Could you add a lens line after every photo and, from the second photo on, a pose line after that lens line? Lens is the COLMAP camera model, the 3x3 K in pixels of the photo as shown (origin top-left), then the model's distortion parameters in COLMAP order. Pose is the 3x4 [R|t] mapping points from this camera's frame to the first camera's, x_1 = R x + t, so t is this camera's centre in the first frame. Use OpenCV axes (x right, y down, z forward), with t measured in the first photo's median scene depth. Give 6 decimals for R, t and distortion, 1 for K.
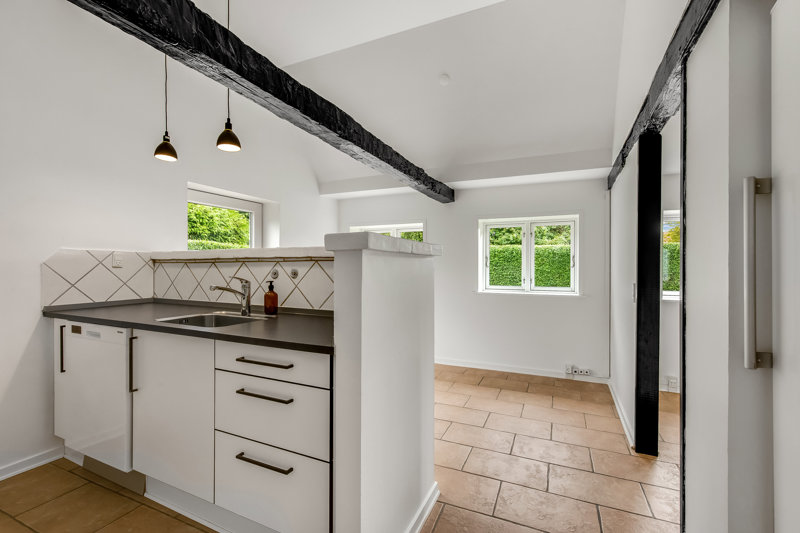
lens RADIAL K [[361.0, 0, 401.6], [0, 361.0, 264.4], [0, 0, 1]] dist [-0.001190, 0.000320]
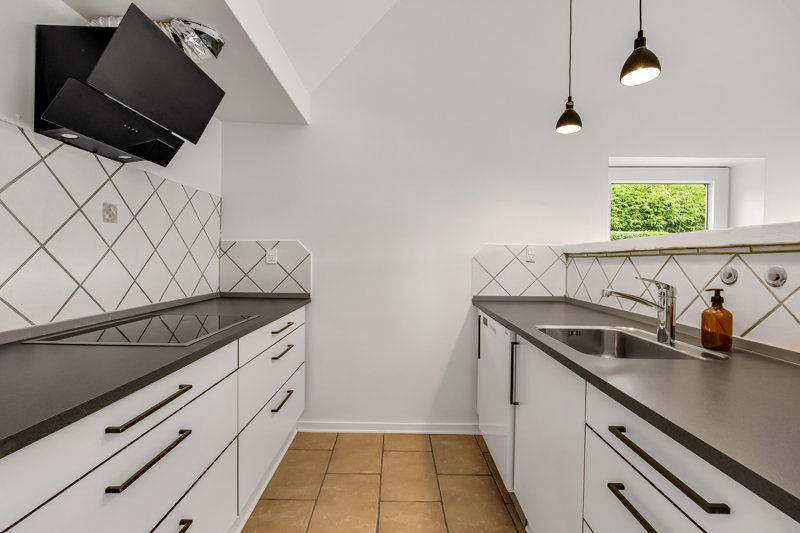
lens RADIAL K [[361.0, 0, 397.1], [0, 361.0, 265.5], [0, 0, 1]] dist [-0.001190, 0.000320]
pose [[0.408397, 0.018400, -0.912619, -0.049835], [-0.006155, 0.999830, 0.017404, 0.003154], [0.912783, -0.001491, 0.408441, 0.270485]]
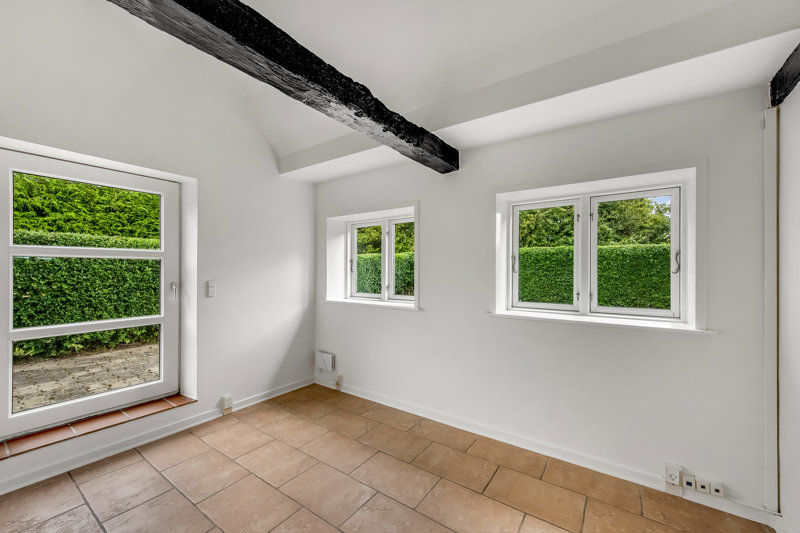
lens RADIAL K [[325.2, 0, 399.7], [0, 325.2, 267.0], [0, 0, 1]] dist [0.001850, 0.000059]
pose [[0.981543, 0.000118, -0.191244, 0.240453], [-0.001422, 0.999977, -0.006681, 0.003083], [0.191239, 0.006830, 0.981520, 0.656038]]
